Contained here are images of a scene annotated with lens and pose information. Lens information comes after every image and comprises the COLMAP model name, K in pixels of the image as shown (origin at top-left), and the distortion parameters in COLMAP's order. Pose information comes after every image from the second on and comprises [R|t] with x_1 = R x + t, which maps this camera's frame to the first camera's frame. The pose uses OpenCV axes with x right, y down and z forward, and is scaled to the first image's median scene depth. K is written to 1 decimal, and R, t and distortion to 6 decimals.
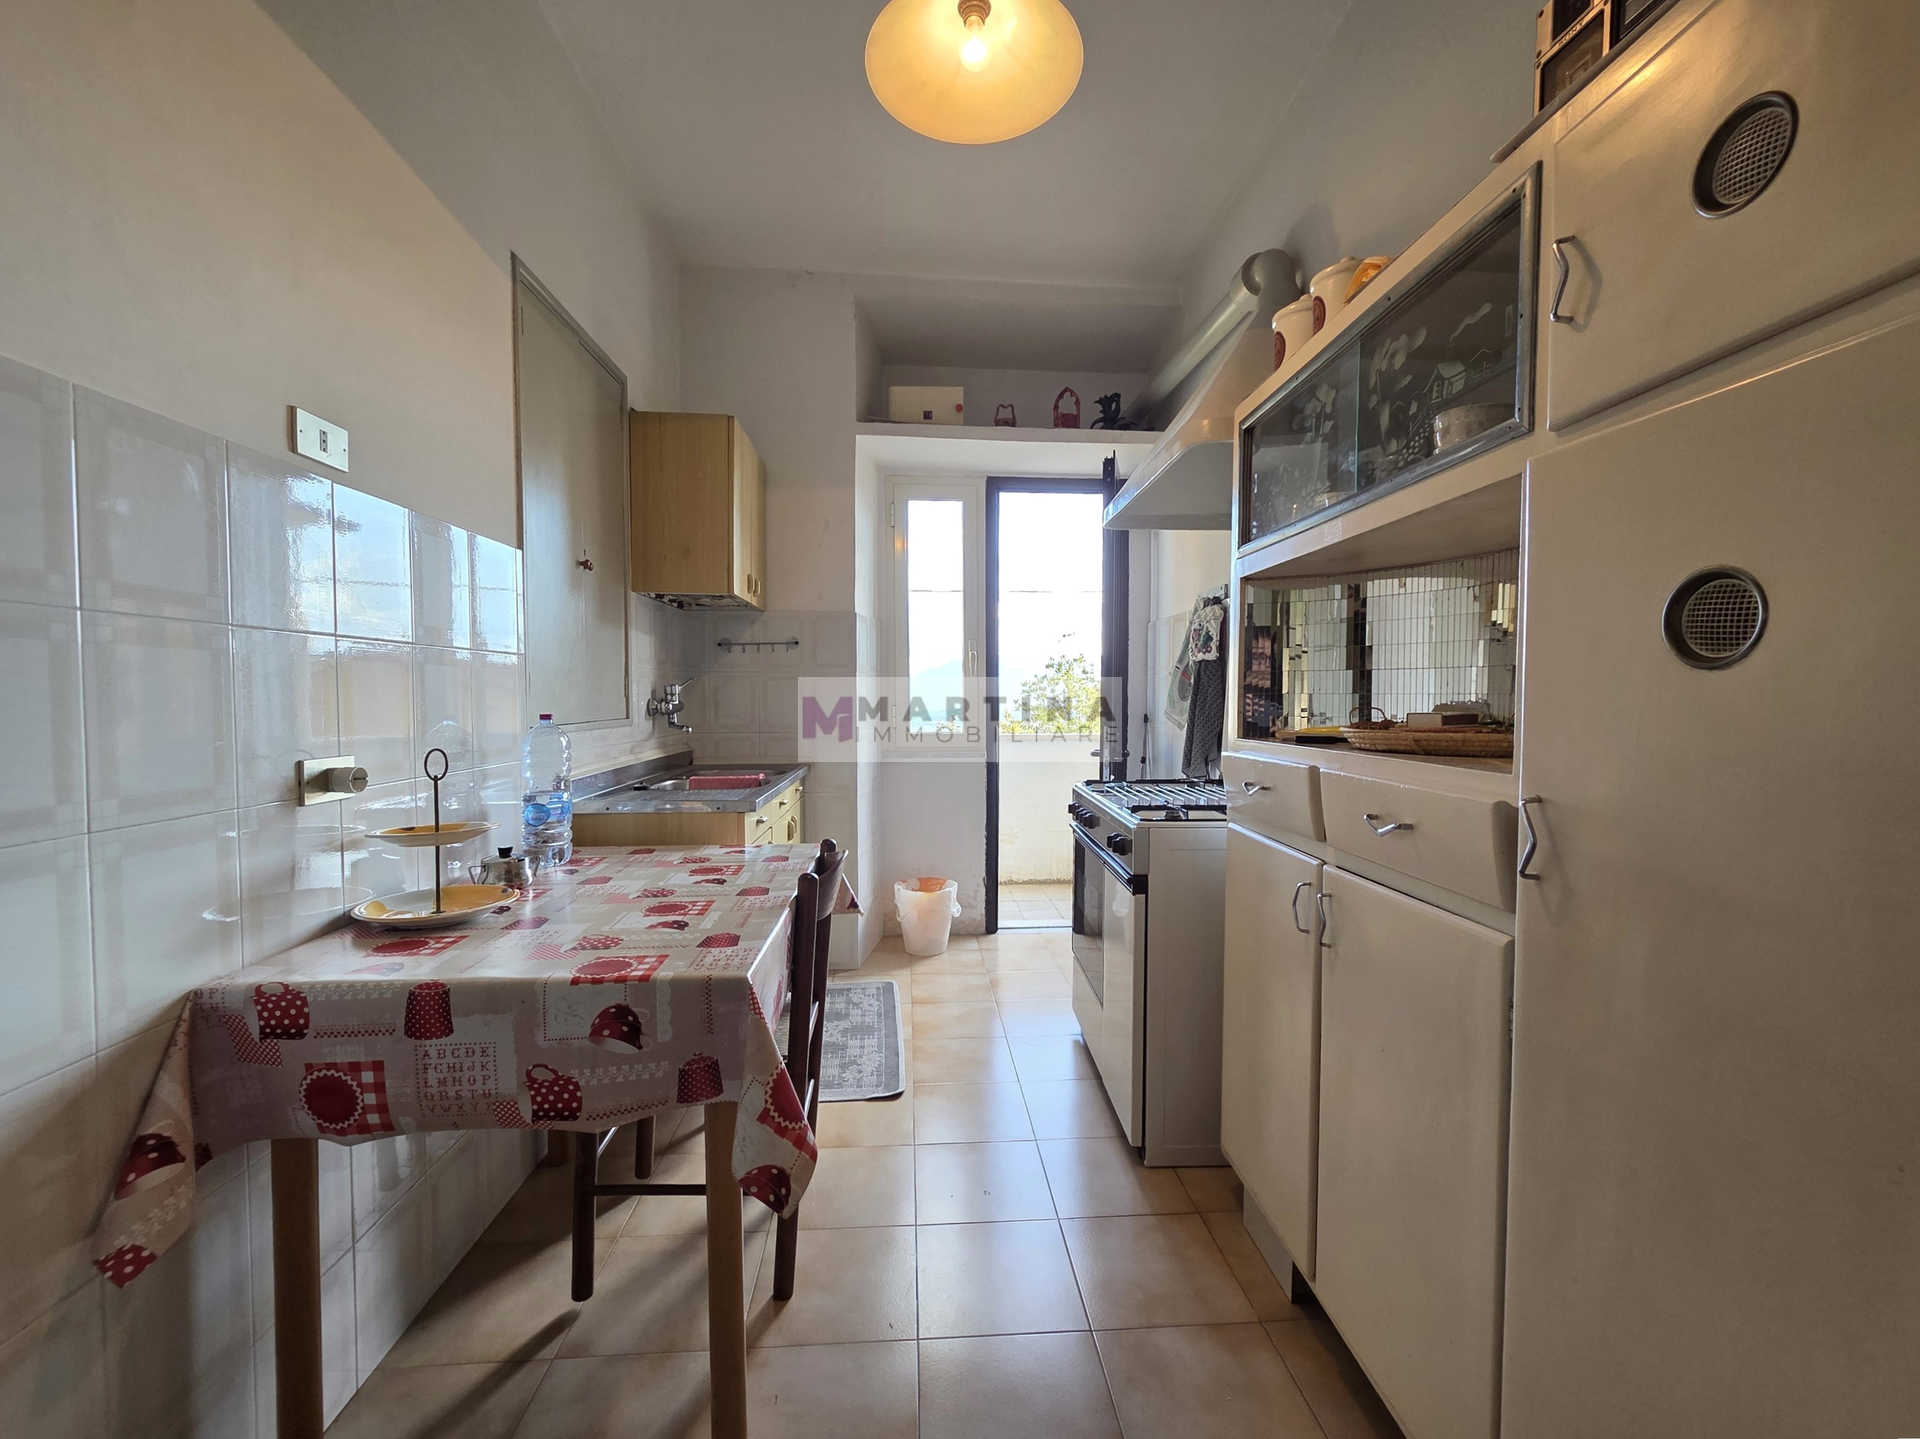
lens RADIAL K [[781.1, 0, 951.5], [0, 781.1, 717.9], [0, 0, 1]] dist [0.000629, -0.001130]
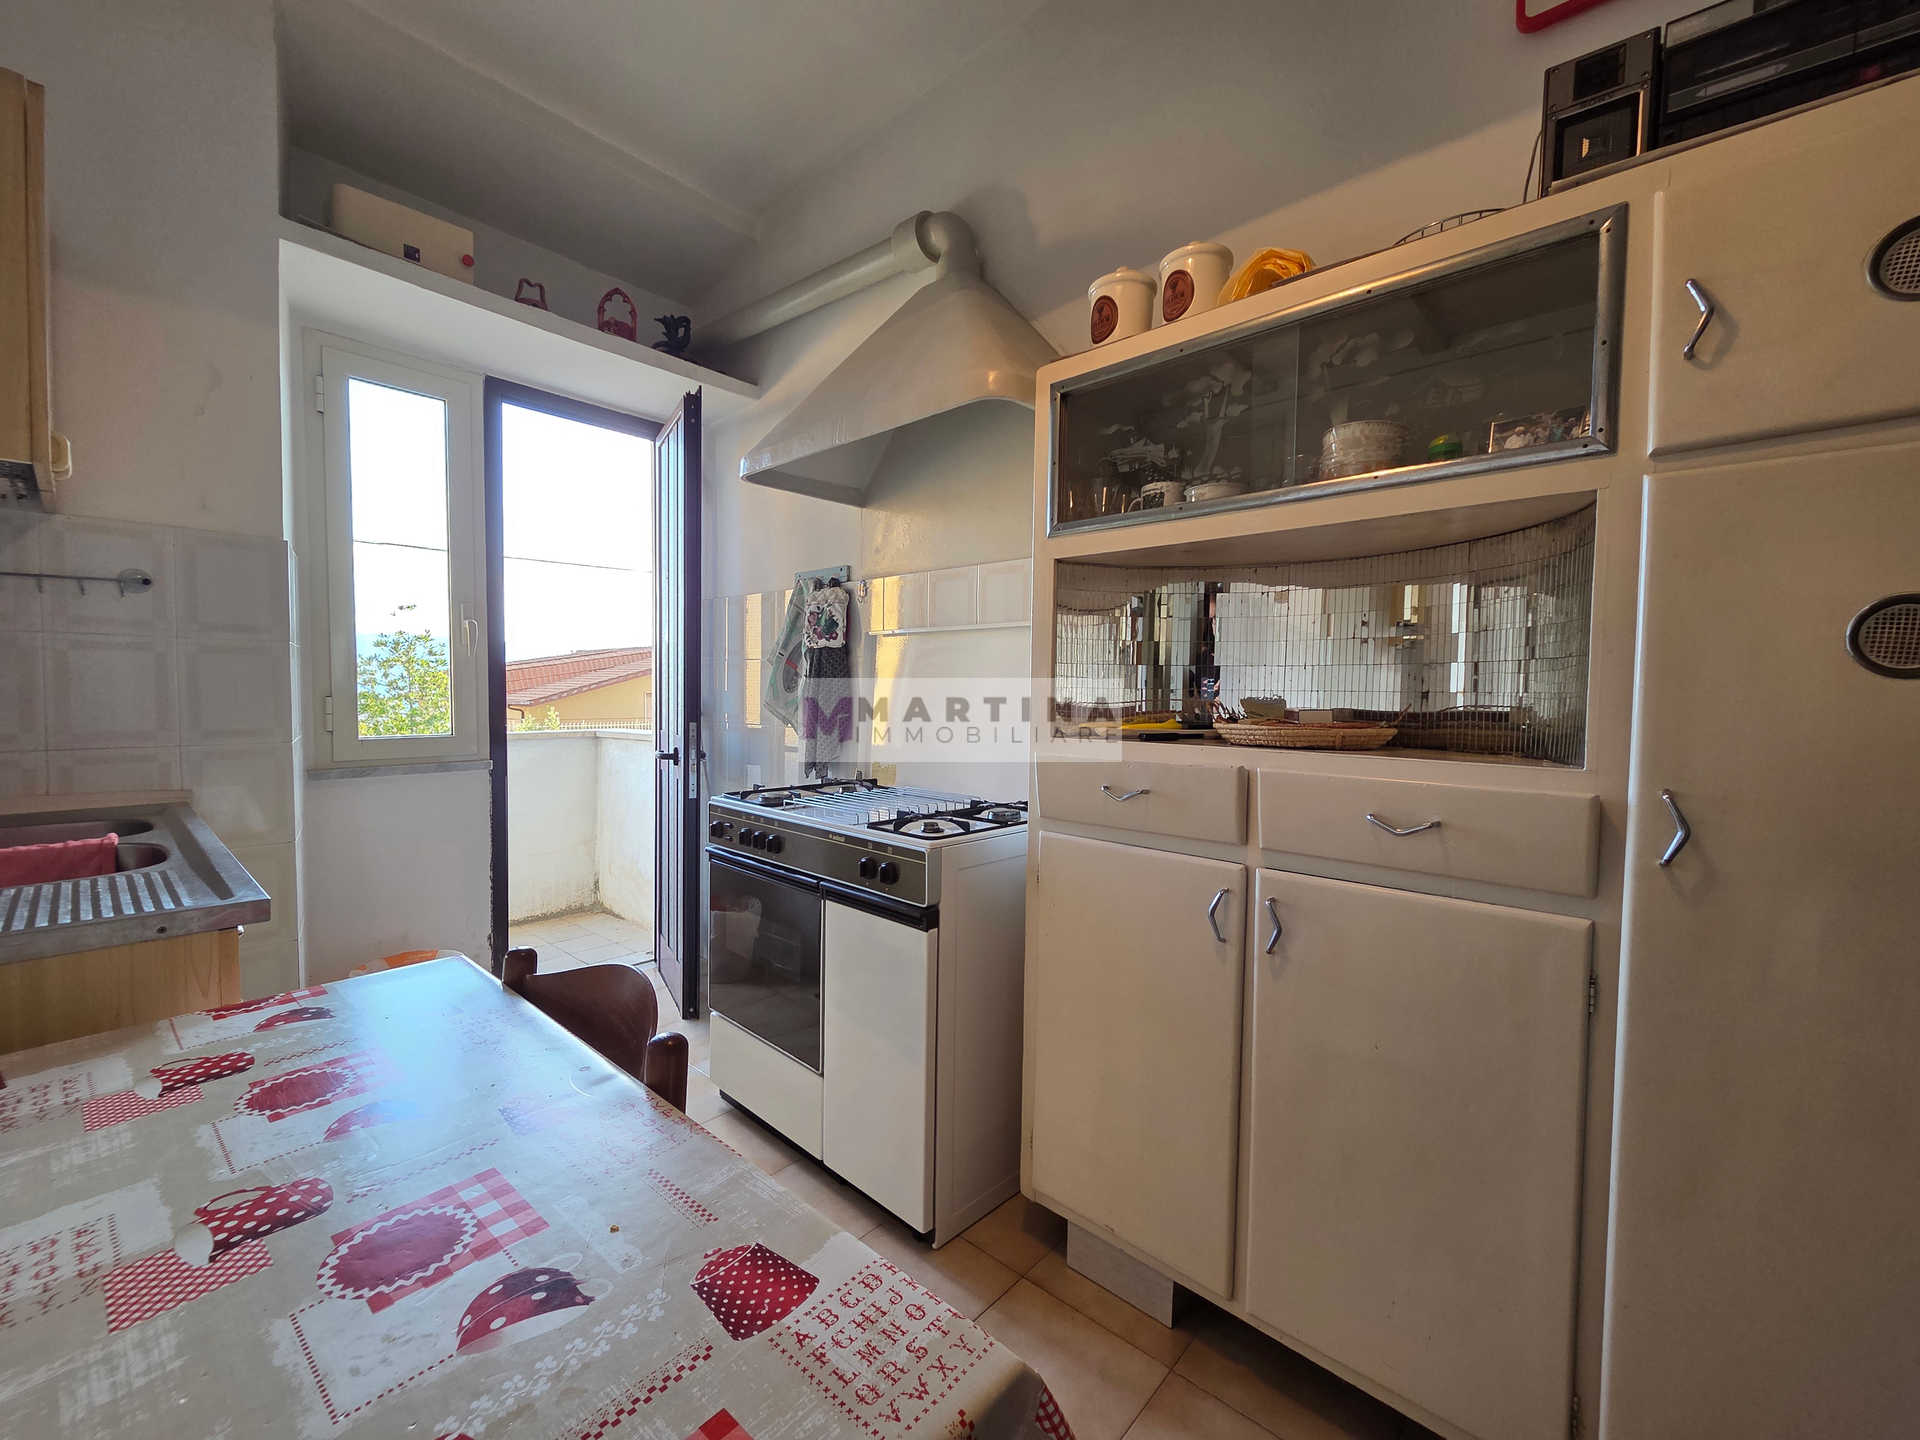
lens RADIAL K [[781.1, 0, 960.3], [0, 781.1, 720.5], [0, 0, 1]] dist [0.000629, -0.001130]
pose [[0.717894, -0.022514, 0.695788, -0.171873], [0.009639, 0.999703, 0.022402, -0.007550], [-0.696085, -0.009376, 0.717898, 0.217828]]
